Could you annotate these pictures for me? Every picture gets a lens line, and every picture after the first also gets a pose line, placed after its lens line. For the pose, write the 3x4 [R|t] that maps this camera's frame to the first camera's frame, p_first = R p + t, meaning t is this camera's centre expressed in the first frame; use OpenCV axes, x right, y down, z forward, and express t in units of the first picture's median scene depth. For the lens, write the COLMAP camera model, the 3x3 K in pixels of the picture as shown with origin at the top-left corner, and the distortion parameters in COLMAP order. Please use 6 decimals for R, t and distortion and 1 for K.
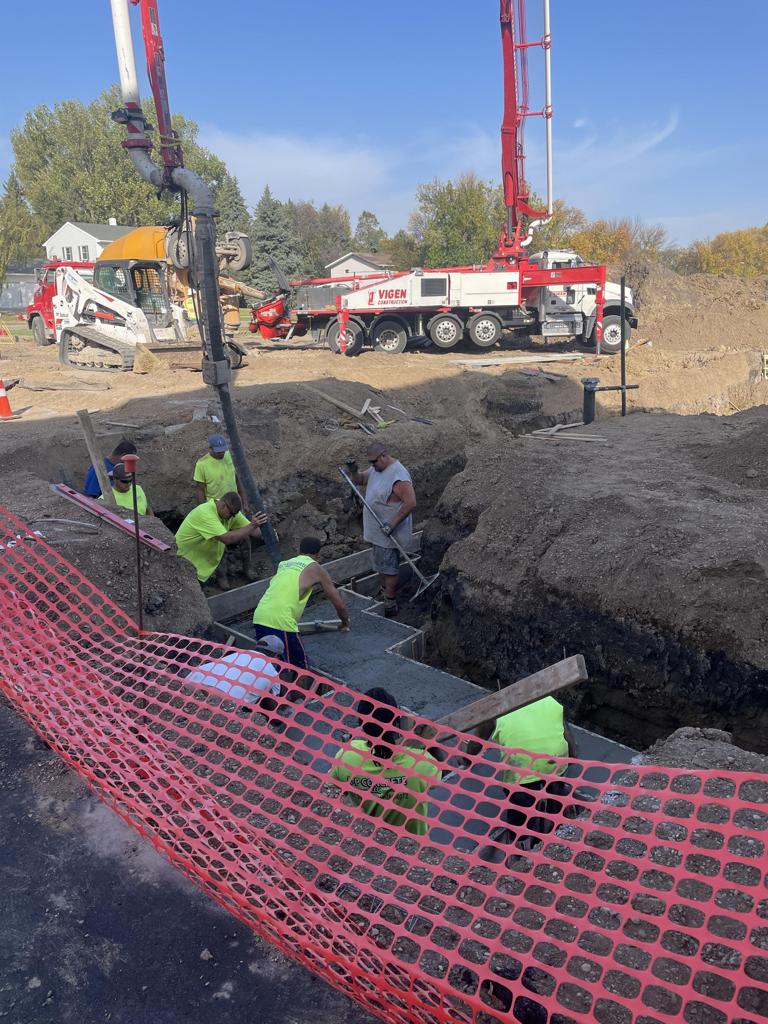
lens RADIAL K [[770.8, 0, 390.1], [0, 770.8, 518.3], [0, 0, 1]] dist [0.088573, -0.114626]
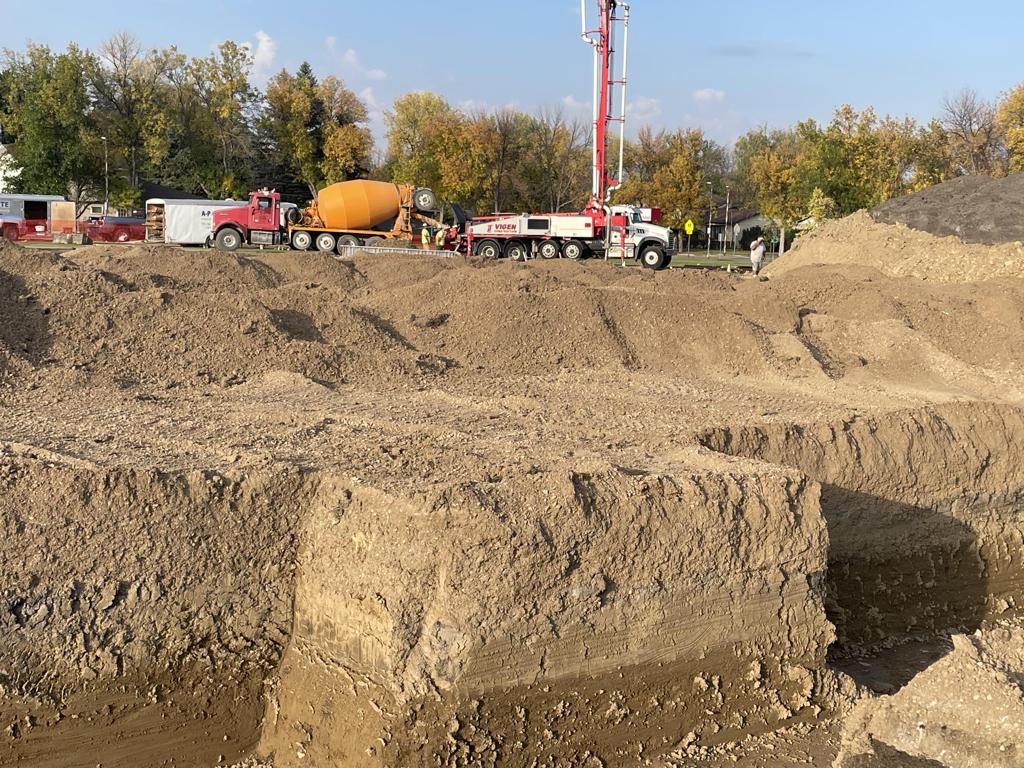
lens RADIAL K [[1446.9, 0, 520.7], [0, 1446.9, 378.4], [0, 0, 1]] dist [0.109837, 0.000000]
pose [[0.948761, 0.069470, -0.308264, 0.973953], [-0.123502, 0.979462, -0.159378, 0.507805], [0.290861, 0.189283, 0.937855, -1.797441]]
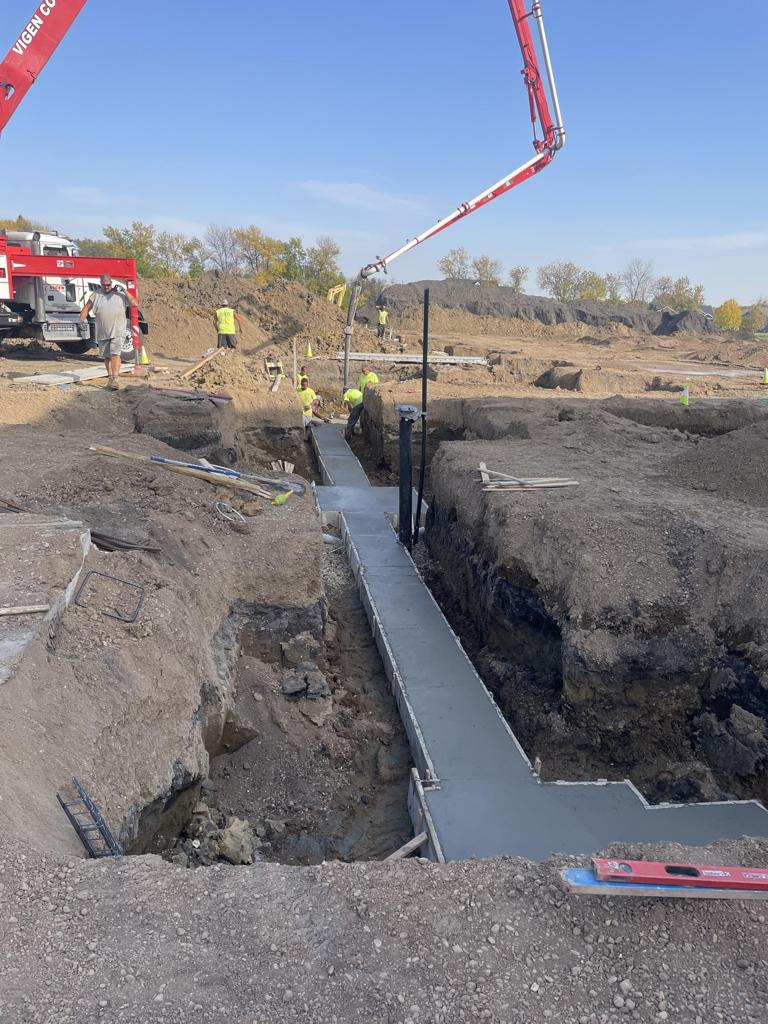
lens RADIAL K [[770.8, 0, 391.3], [0, 770.8, 508.0], [0, 0, 1]] dist [0.088573, -0.114626]
pose [[0.628531, -0.160001, 0.761149, -0.213856], [0.164221, 0.983850, 0.071206, -0.070260], [-0.760250, 0.080242, 0.644656, 0.251517]]
